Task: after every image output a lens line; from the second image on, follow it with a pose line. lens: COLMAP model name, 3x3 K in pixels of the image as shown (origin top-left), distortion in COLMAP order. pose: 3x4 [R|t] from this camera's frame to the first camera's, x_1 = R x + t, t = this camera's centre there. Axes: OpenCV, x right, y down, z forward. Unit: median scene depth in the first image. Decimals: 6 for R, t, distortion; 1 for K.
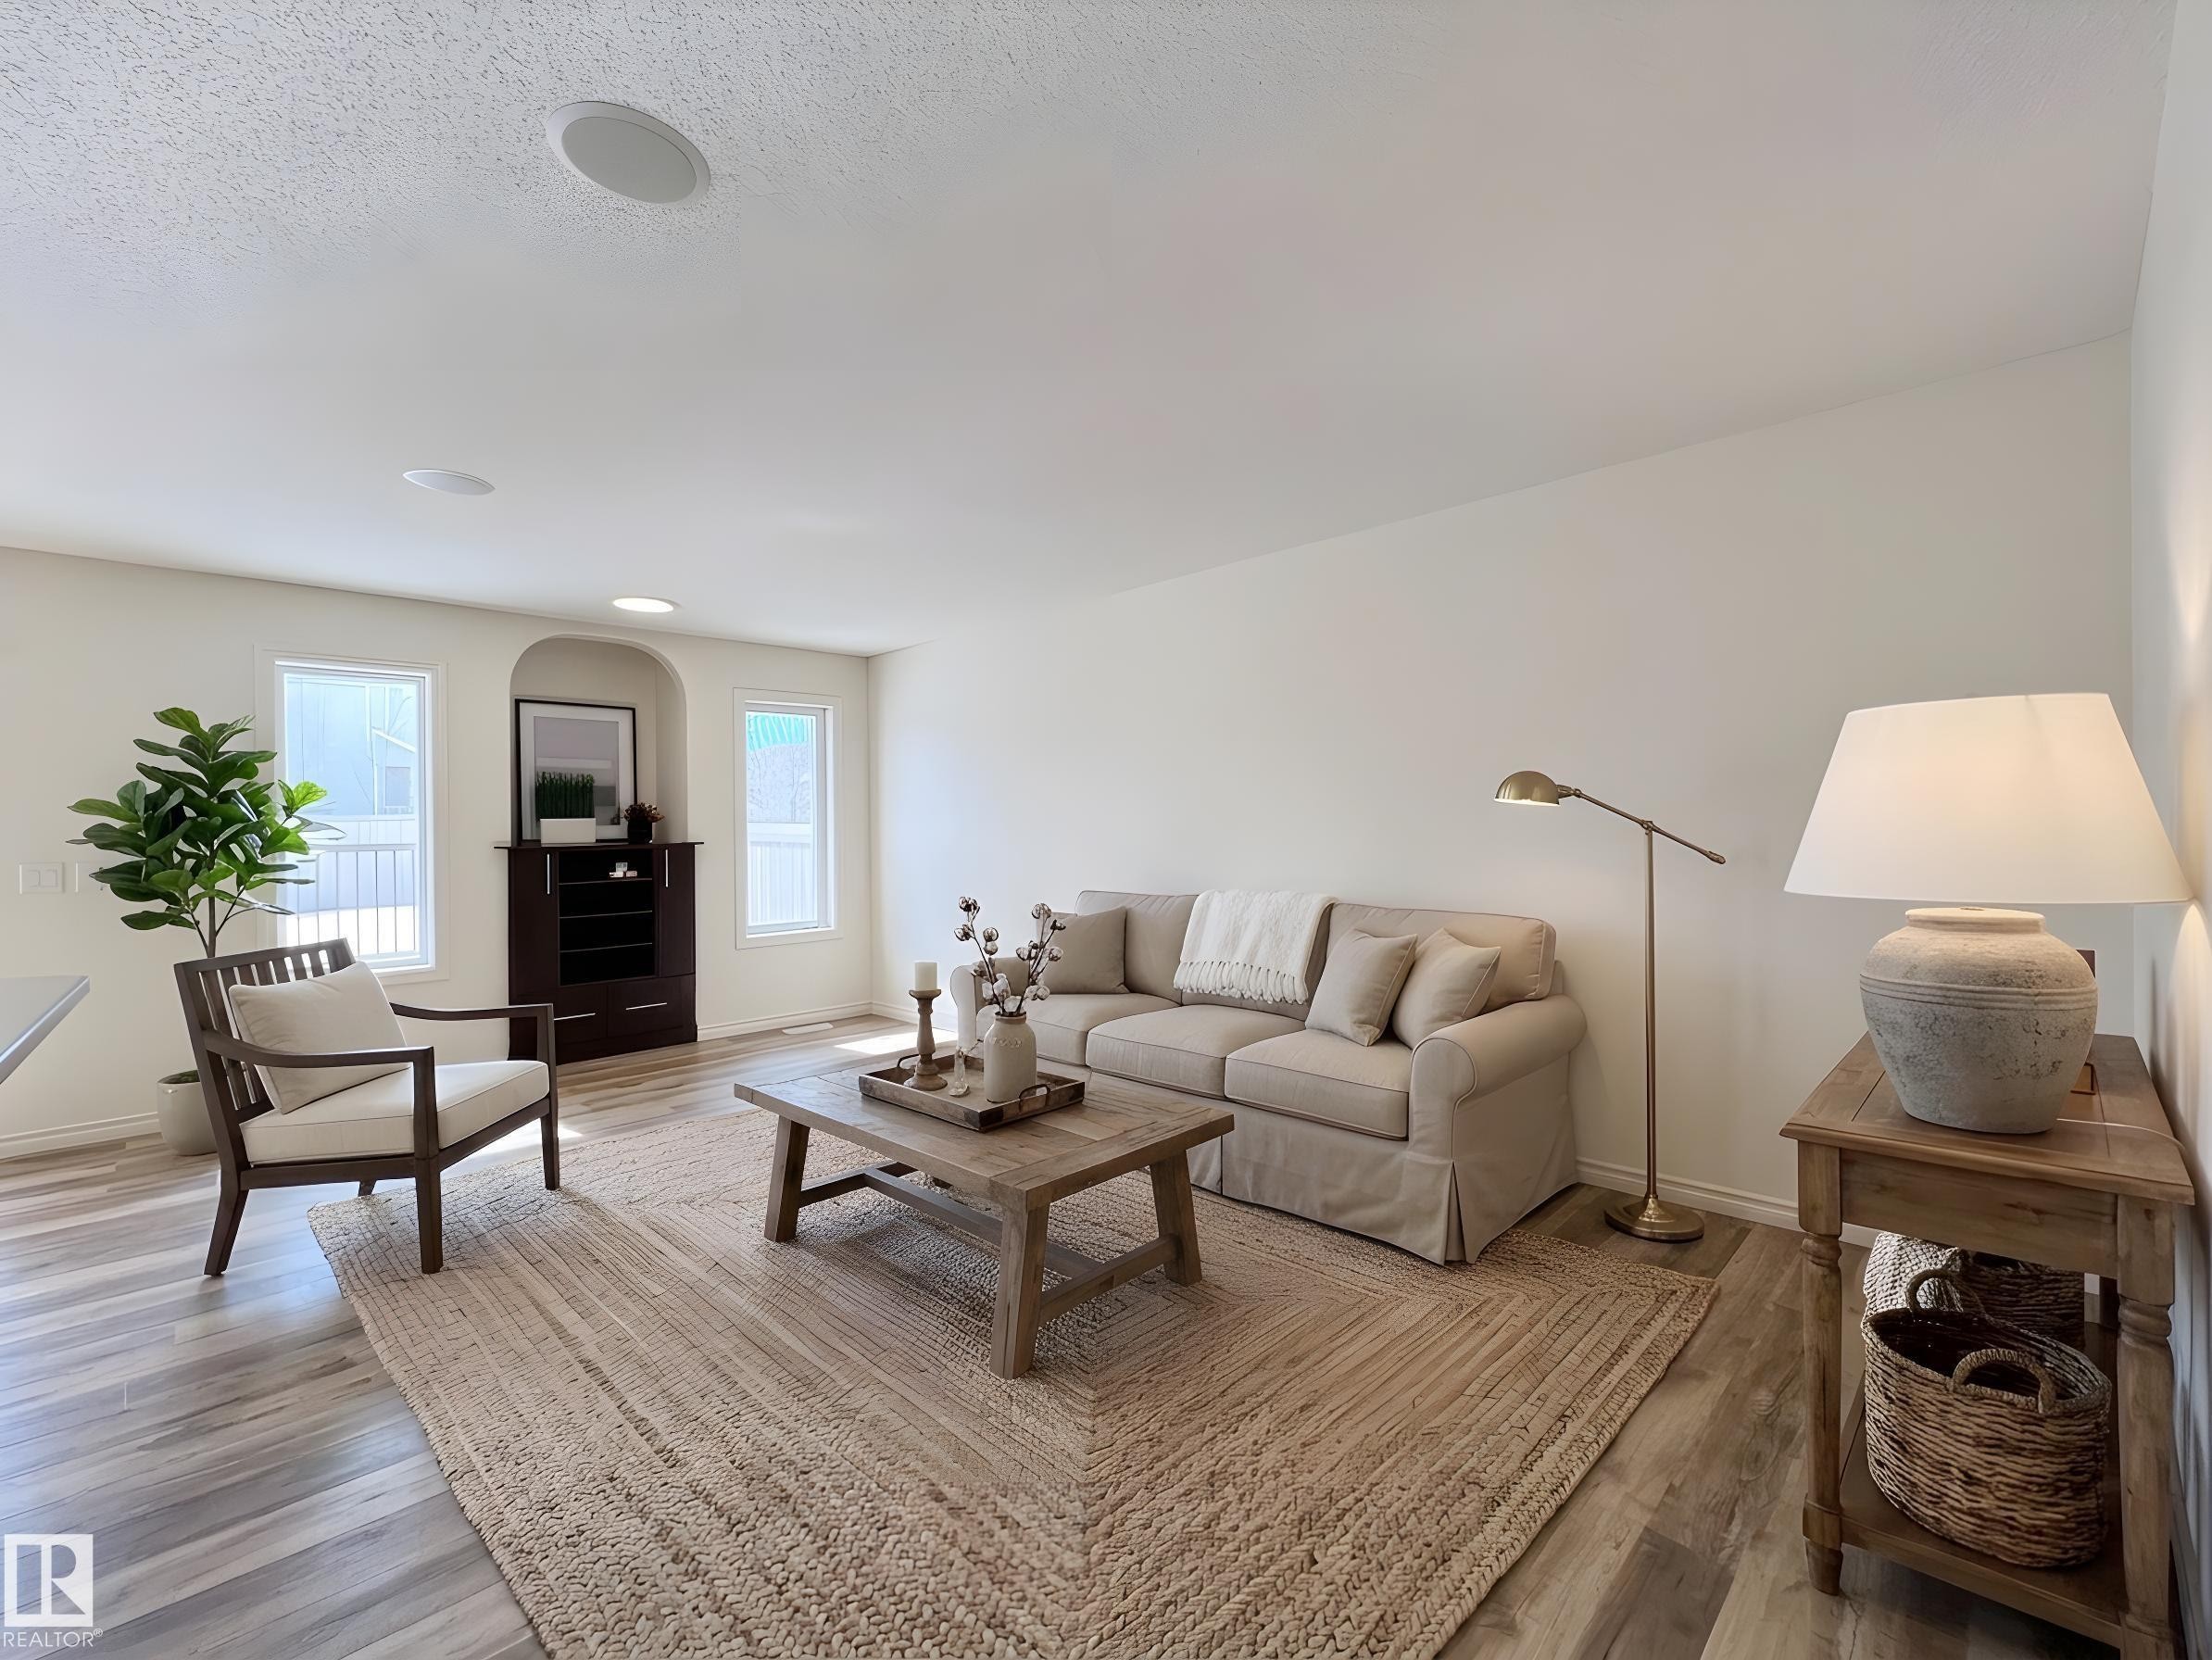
lens RADIAL K [[904.3, 0, 1103.6], [0, 904.3, 821.9], [0, 0, 1]] dist [0.000282, 0.000084]
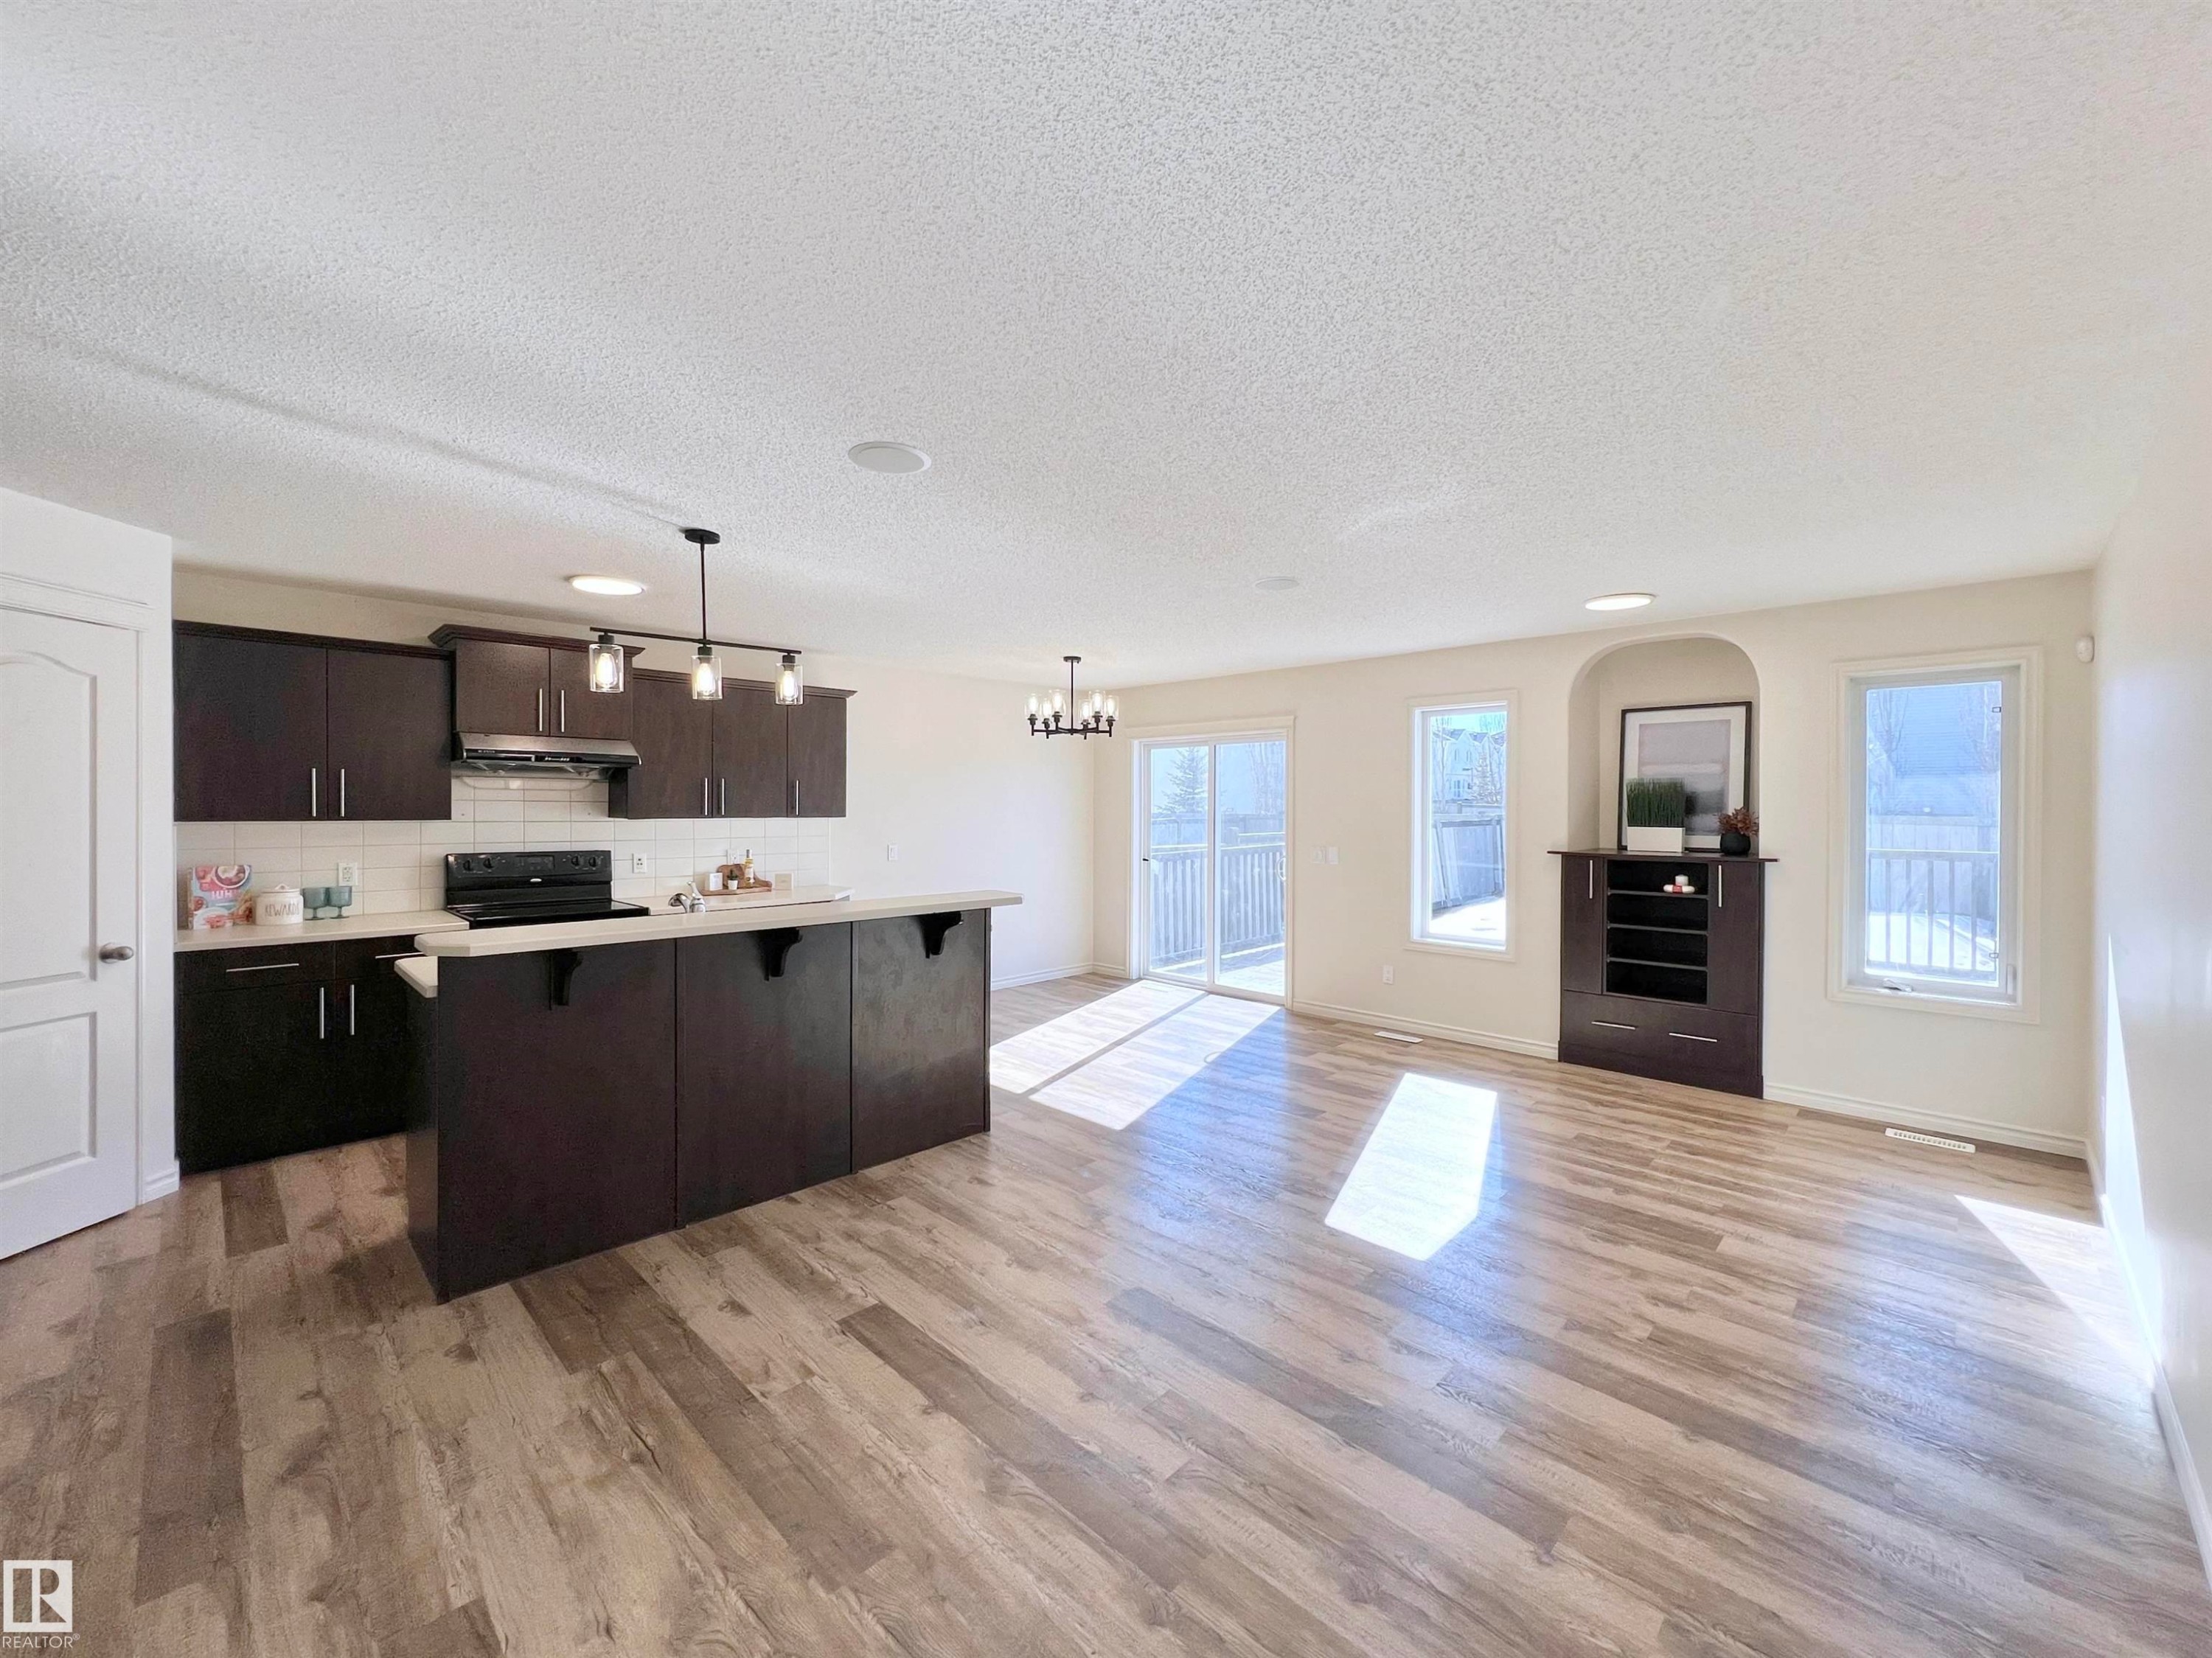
lens RADIAL K [[889.3, 0, 1104.6], [0, 889.3, 811.4], [0, 0, 1]] dist [-0.002992, 0.000038]
pose [[0.042566, 0.008452, -0.999058, 0.341018], [-0.013655, 0.999876, 0.007877, -0.019519], [0.999000, 0.013307, 0.042676, 0.365114]]
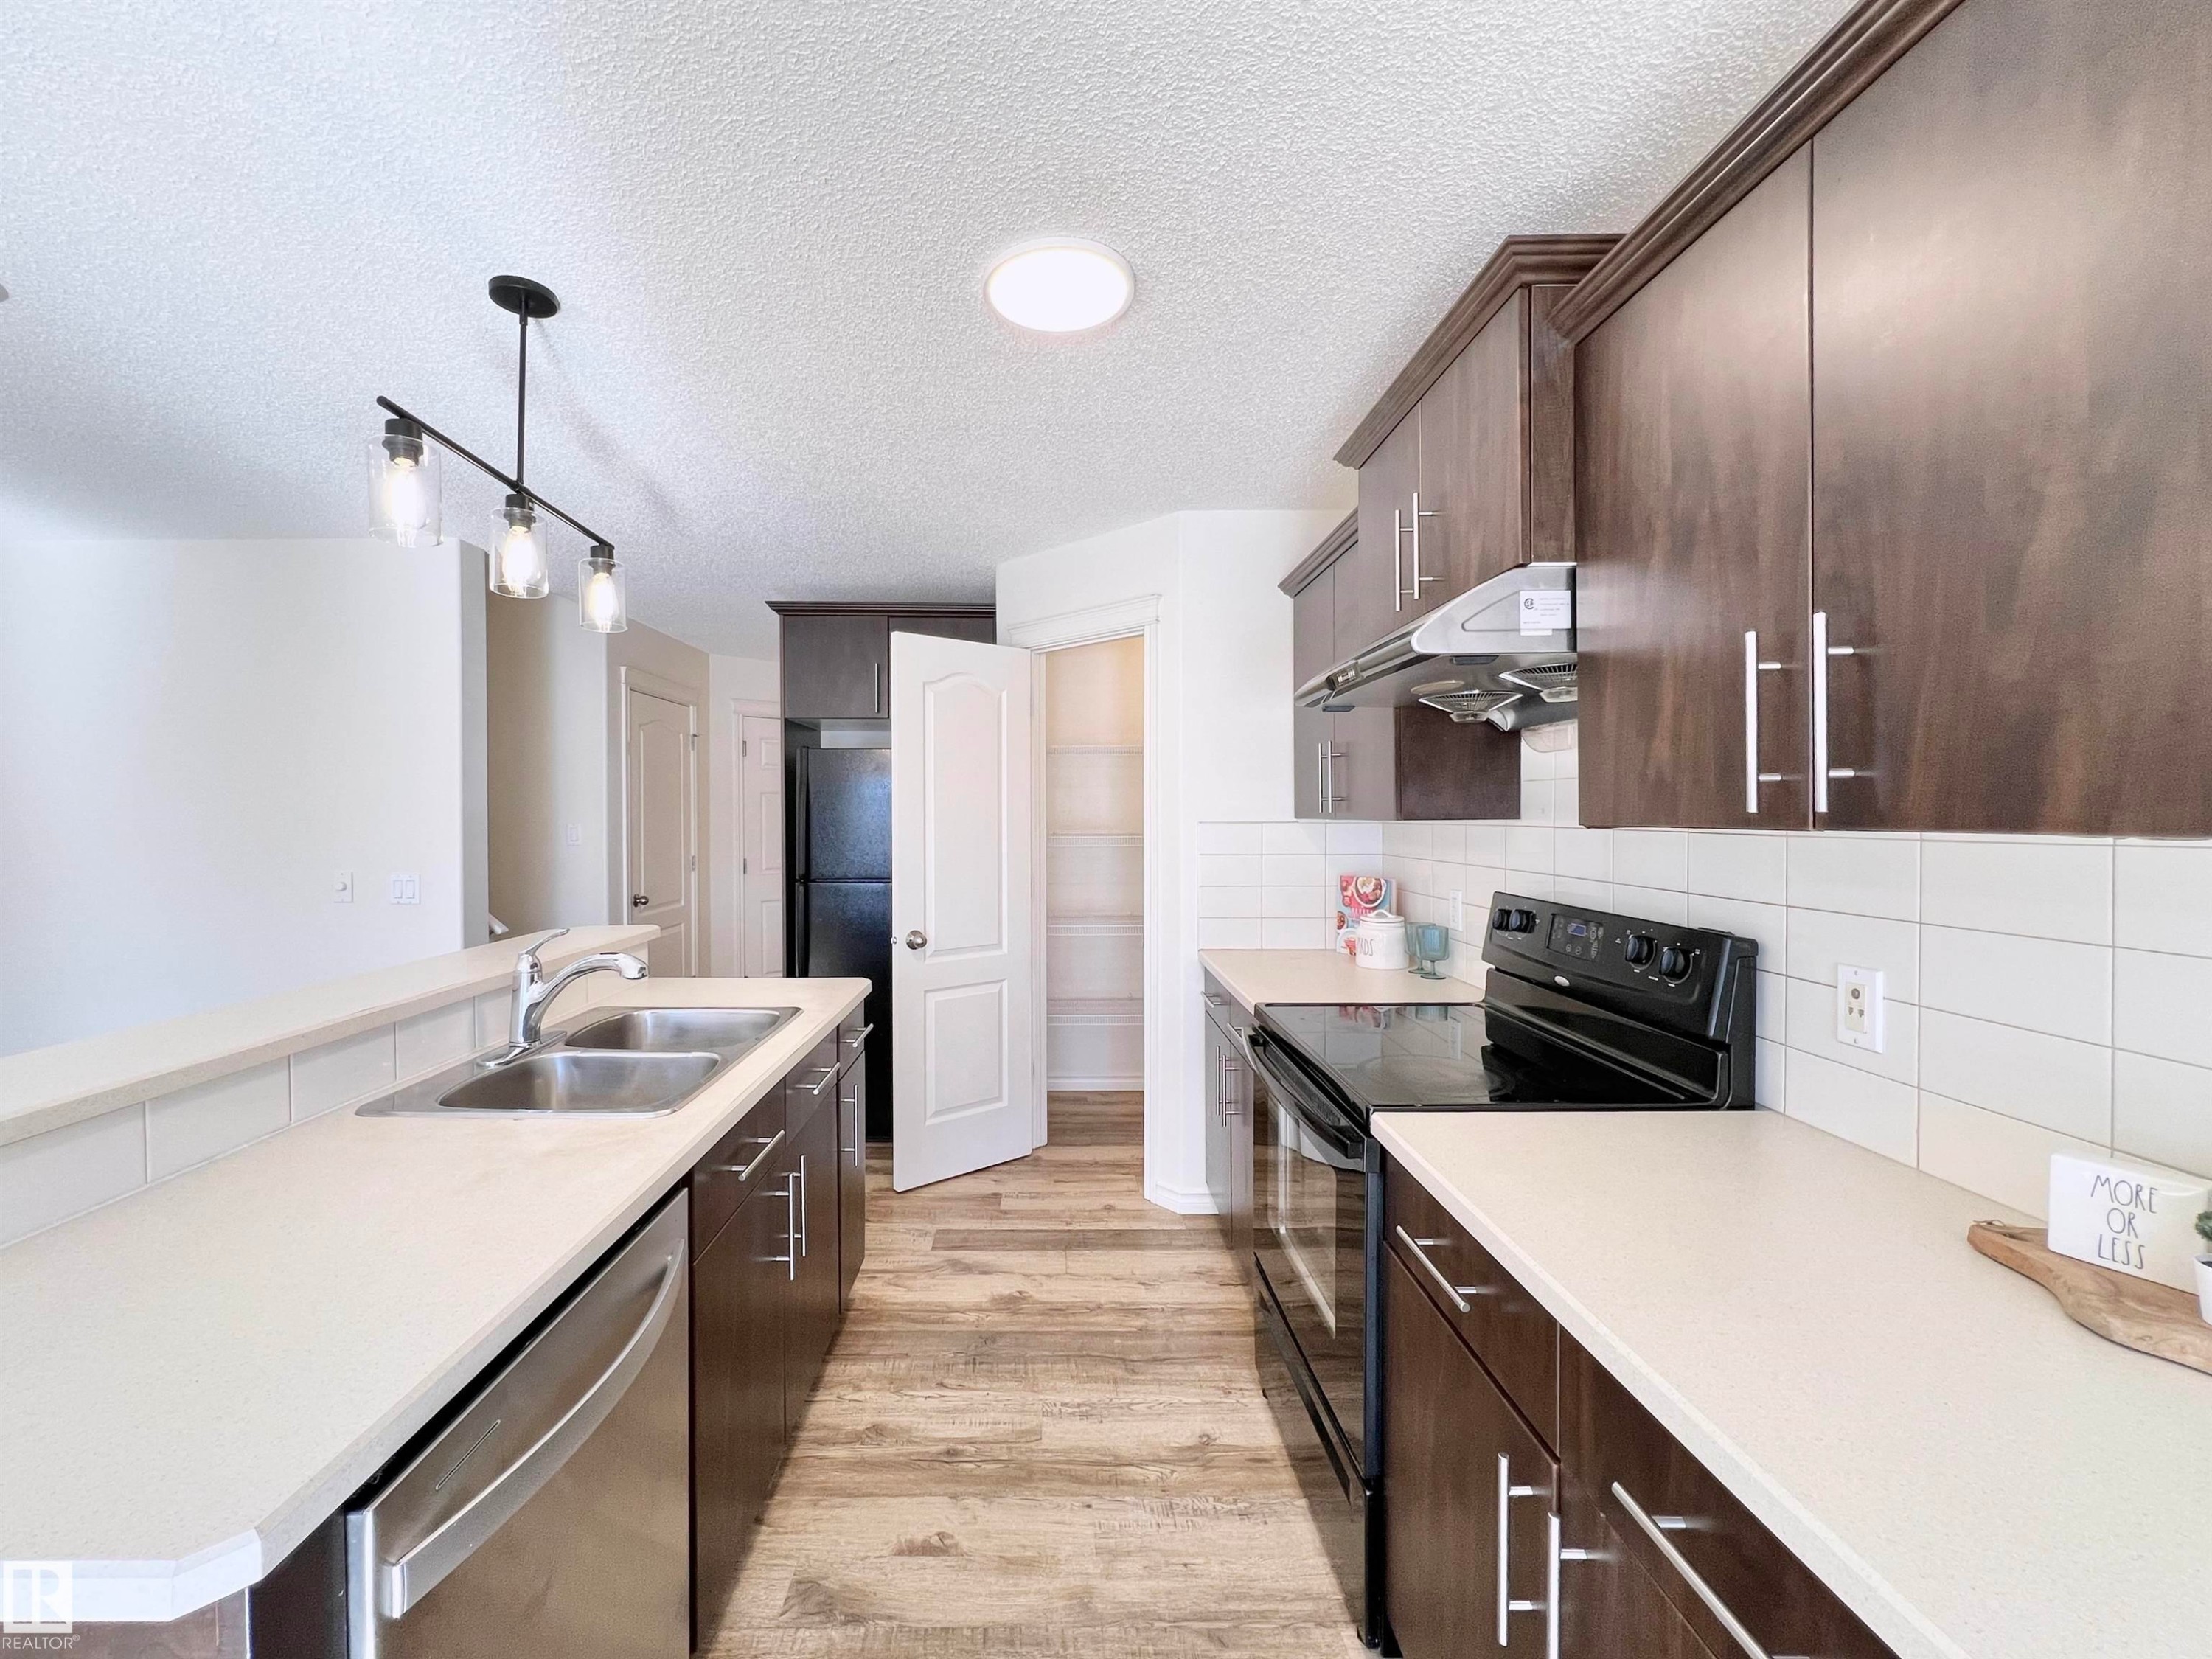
lens RADIAL K [[911.4, 0, 1041.1], [0, 911.4, 821.2], [0, 0, 1]] dist [-0.002606, -0.000165]
pose [[-0.722869, -0.000256, 0.690985, -0.645480], [0.013091, 0.999815, 0.014065, -0.005473], [-0.690861, 0.019213, -0.722732, 0.230996]]
